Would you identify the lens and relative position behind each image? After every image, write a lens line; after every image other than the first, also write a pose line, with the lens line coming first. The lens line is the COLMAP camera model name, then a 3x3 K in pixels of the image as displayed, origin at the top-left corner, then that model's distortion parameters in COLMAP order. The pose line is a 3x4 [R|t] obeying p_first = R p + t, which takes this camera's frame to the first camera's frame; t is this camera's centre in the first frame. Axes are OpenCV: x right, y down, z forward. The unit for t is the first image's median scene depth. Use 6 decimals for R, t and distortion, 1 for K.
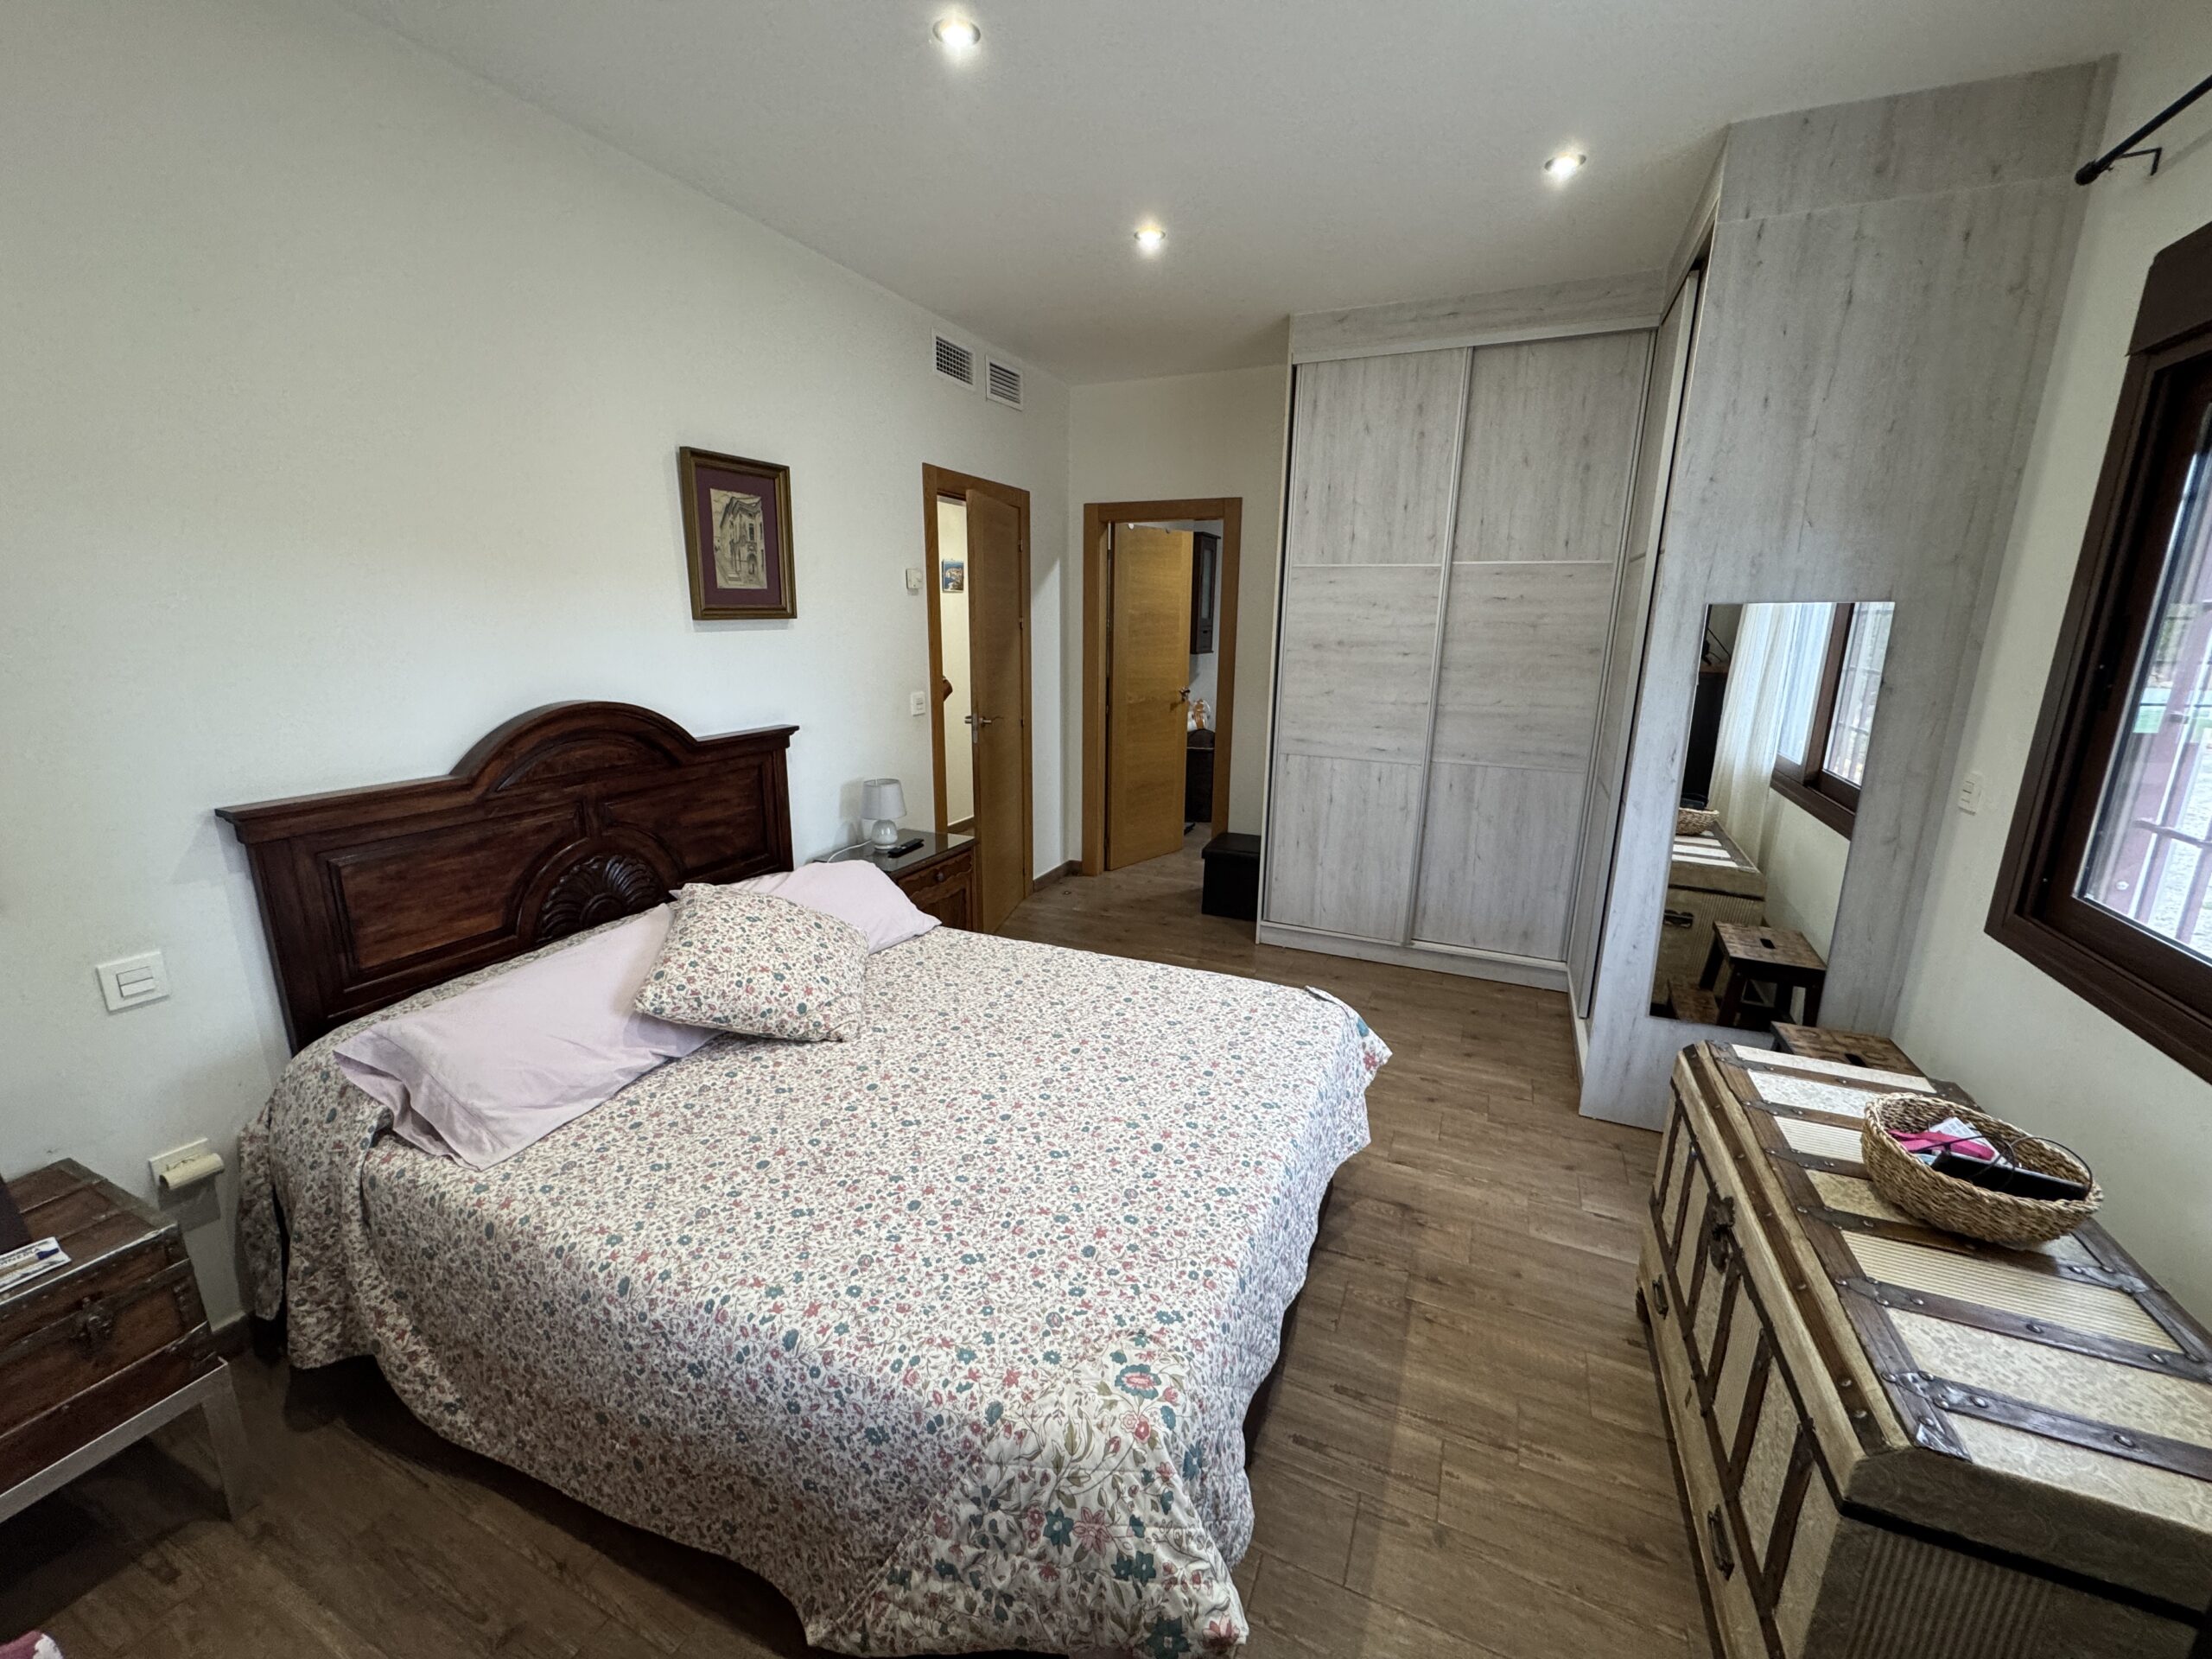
lens RADIAL K [[882.6, 0, 1105.5], [0, 882.6, 826.1], [0, 0, 1]] dist [-0.002590, 0.000765]
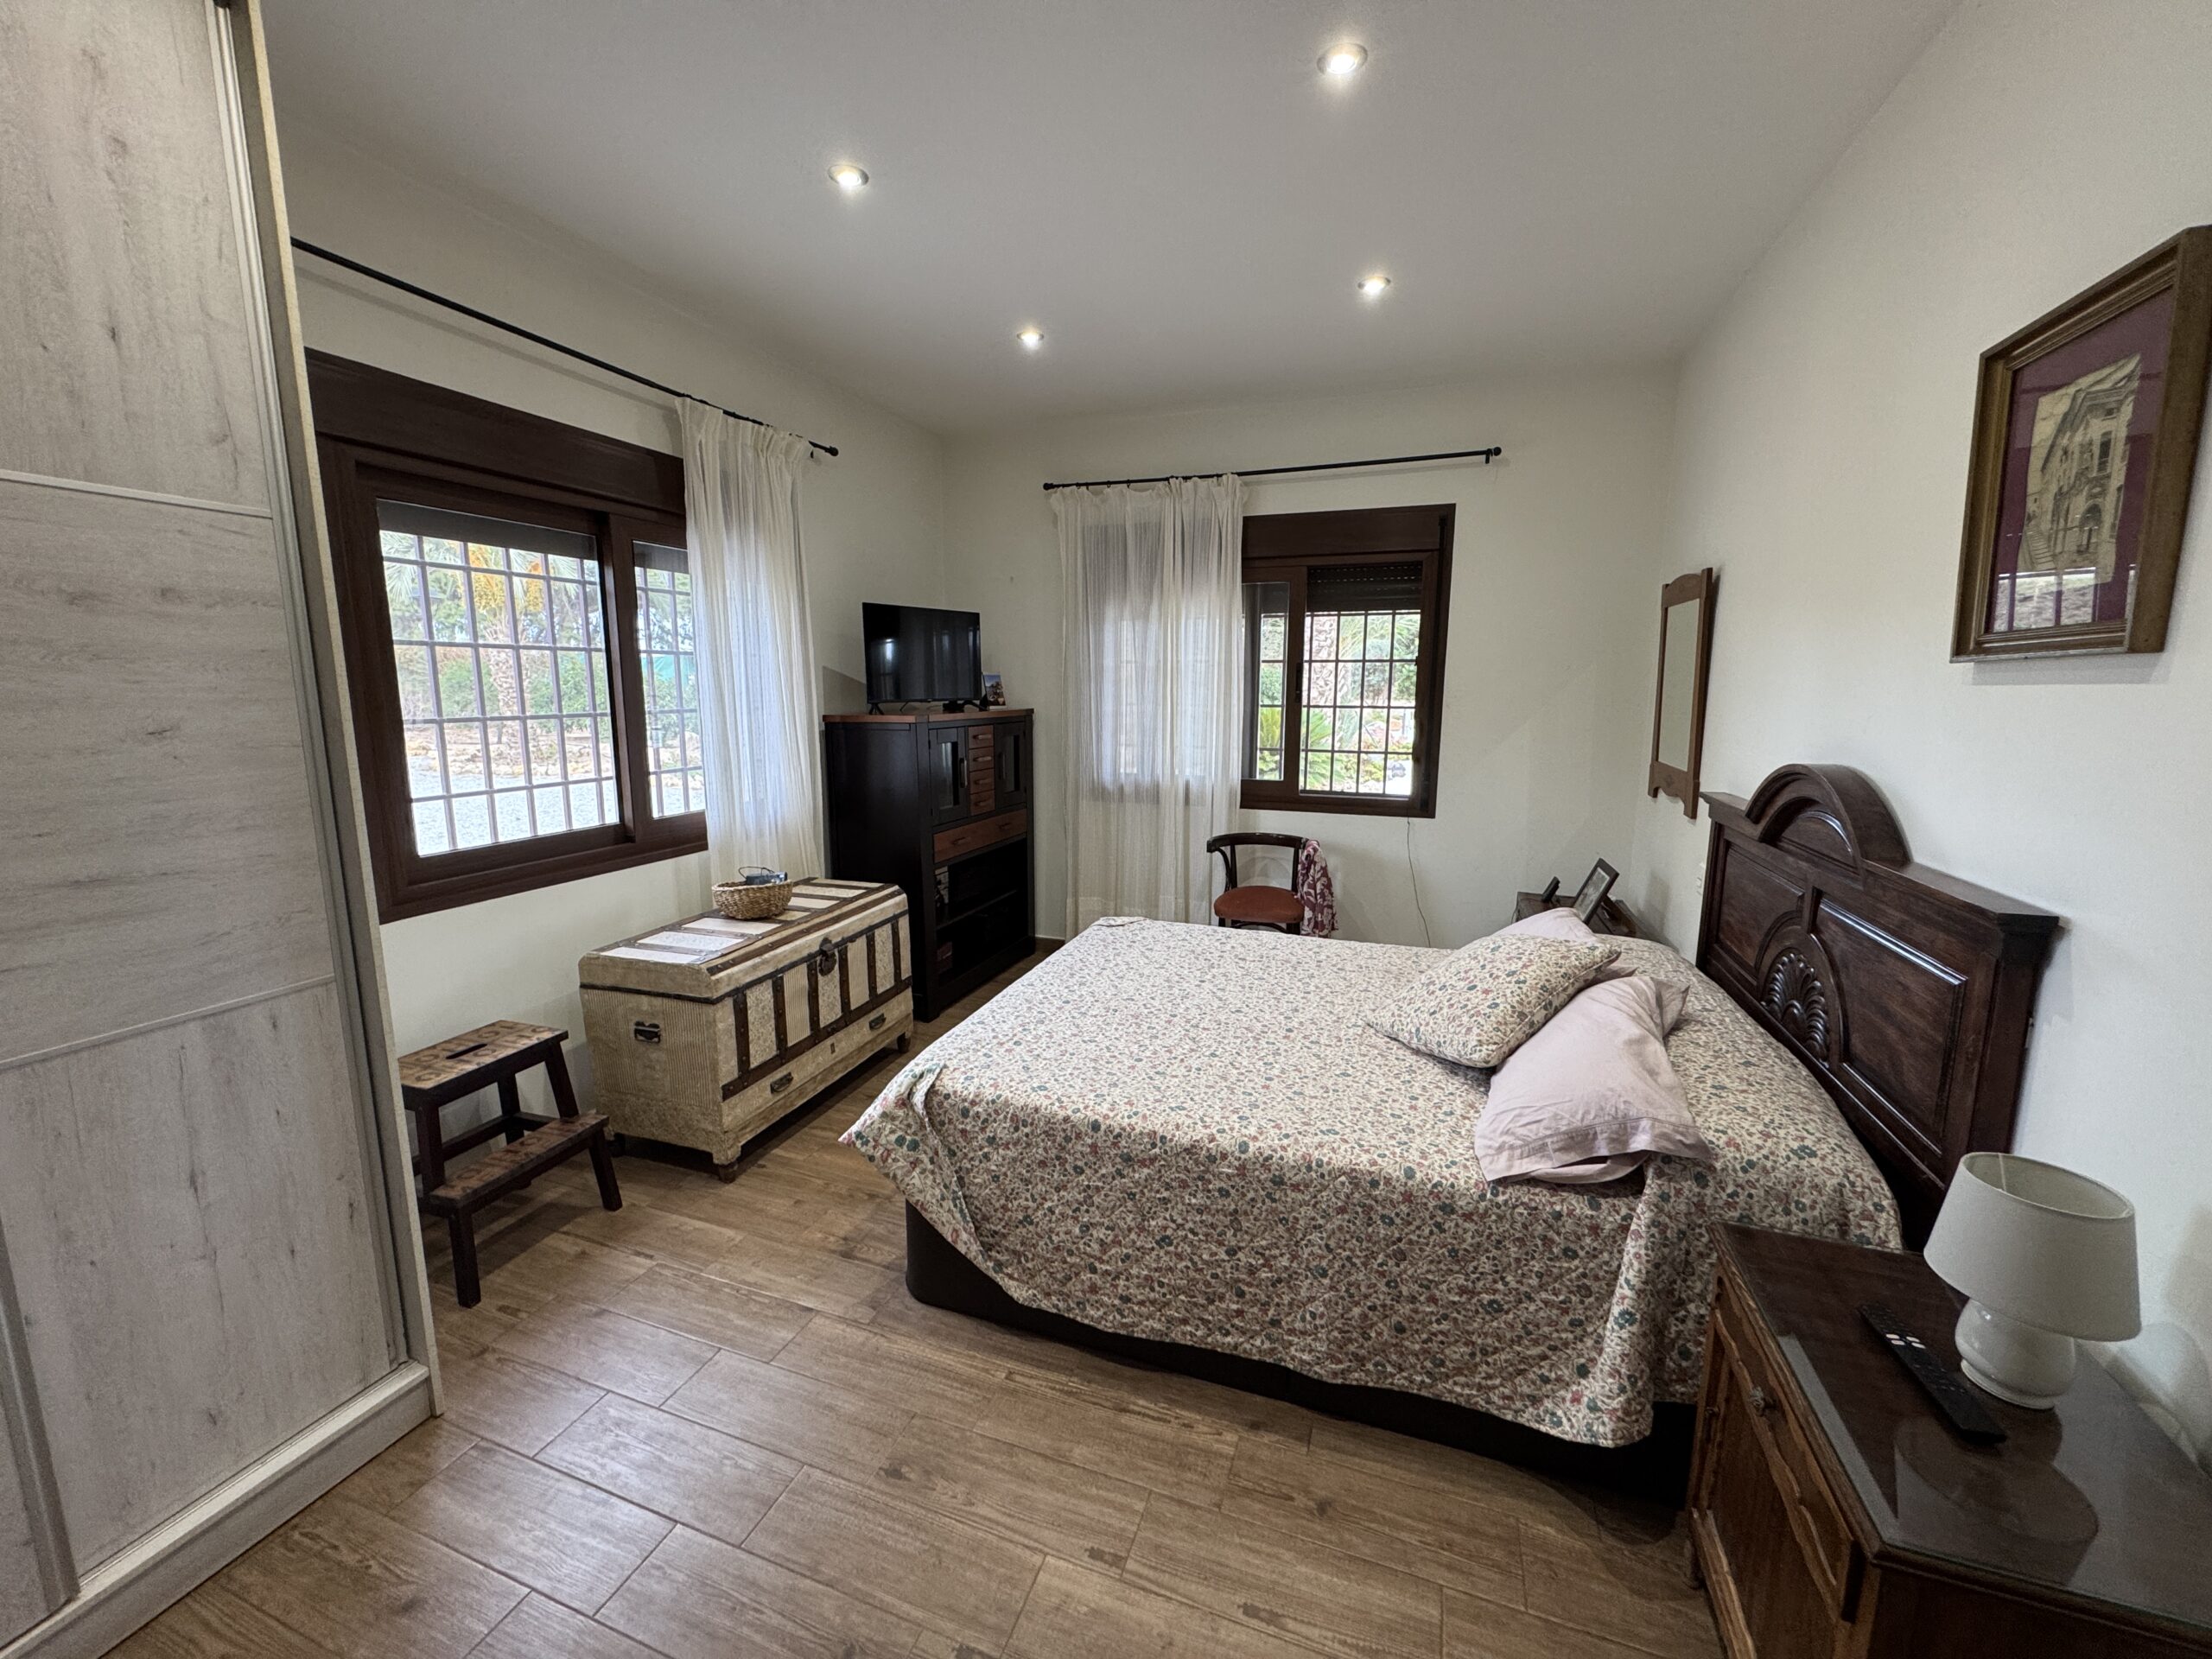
lens RADIAL K [[882.6, 0, 1099.4], [0, 882.6, 815.1], [0, 0, 1]] dist [-0.002590, 0.000765]
pose [[-0.998245, -0.002927, -0.059151, 0.106906], [-0.025282, 0.924261, 0.380922, -0.335838], [0.053556, 0.381749, -0.922713, 1.492142]]
